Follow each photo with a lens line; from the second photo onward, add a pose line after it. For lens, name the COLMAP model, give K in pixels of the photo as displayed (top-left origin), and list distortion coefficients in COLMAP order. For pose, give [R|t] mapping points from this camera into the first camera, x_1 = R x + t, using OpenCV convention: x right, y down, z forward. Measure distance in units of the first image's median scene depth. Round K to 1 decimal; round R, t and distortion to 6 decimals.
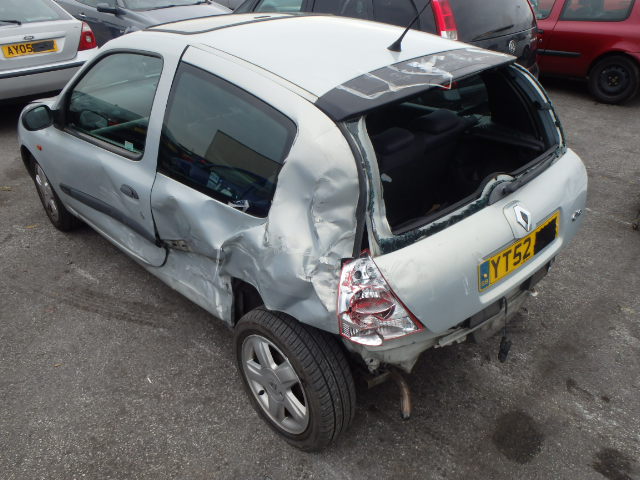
lens RADIAL K [[525.4, 0, 322.3], [0, 525.4, 242.2], [0, 0, 1]] dist [-0.026950, 0.001201]
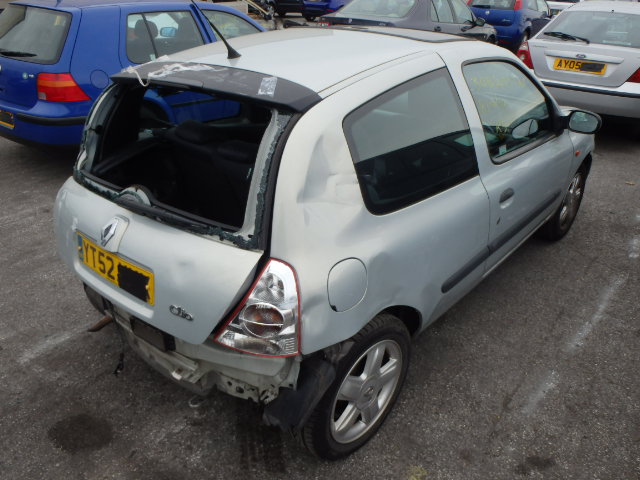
lens RADIAL K [[525.4, 0, 324.0], [0, 525.4, 242.0], [0, 0, 1]] dist [-0.026950, 0.001201]
pose [[0.136154, 0.467268, -0.873569, 1.053885], [-0.511479, 0.788326, 0.341953, -0.459498], [0.848440, 0.400254, 0.346331, 0.837515]]
